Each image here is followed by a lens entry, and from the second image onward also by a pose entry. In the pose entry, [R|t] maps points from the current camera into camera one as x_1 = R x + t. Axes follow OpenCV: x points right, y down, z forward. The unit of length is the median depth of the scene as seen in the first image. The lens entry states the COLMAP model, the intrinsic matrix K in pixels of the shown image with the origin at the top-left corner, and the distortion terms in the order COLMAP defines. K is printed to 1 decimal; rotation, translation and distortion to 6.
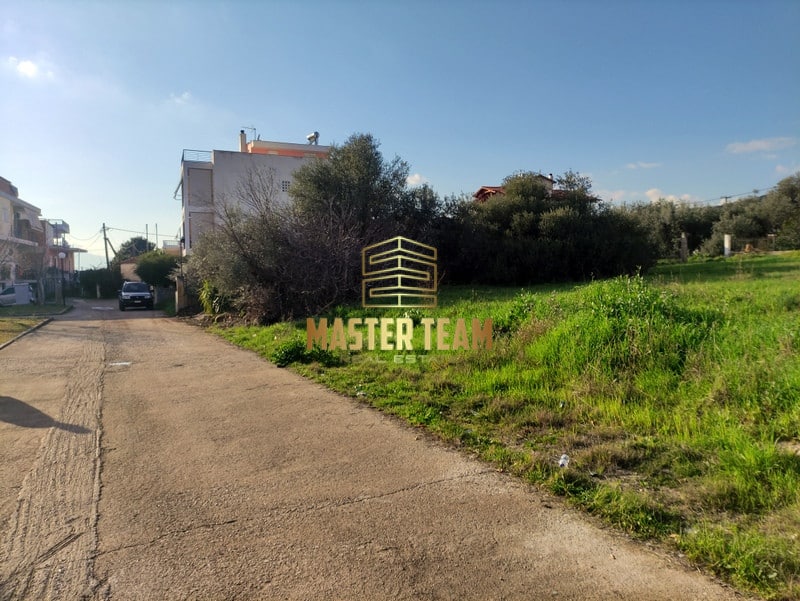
lens RADIAL K [[586.2, 0, 402.2], [0, 586.2, 300.6], [0, 0, 1]] dist [0.064245, -0.045120]
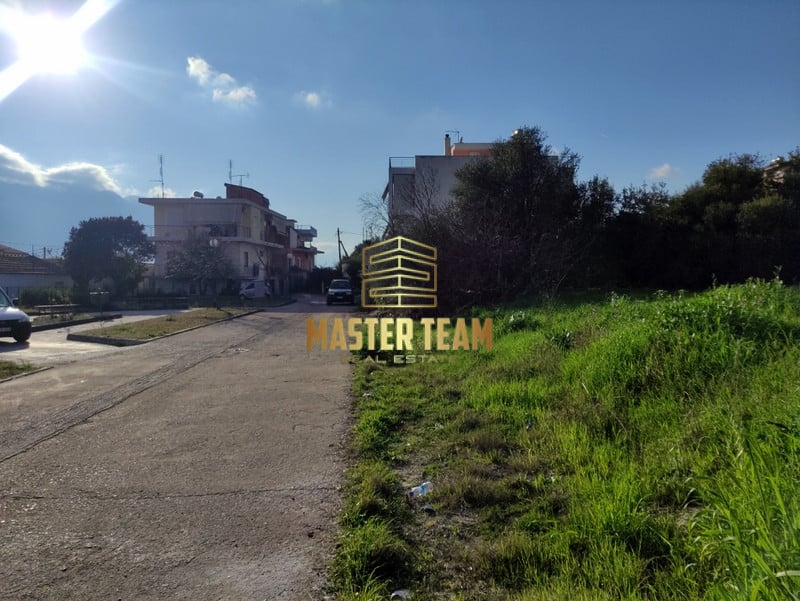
lens RADIAL K [[586.2, 0, 402.2], [0, 586.2, 300.6], [0, 0, 1]] dist [0.064245, -0.045120]
pose [[0.925265, 0.027120, -0.378351, 0.106932], [-0.027015, 0.999619, 0.005586, -0.002065], [0.378358, 0.005052, 0.925645, 0.034436]]
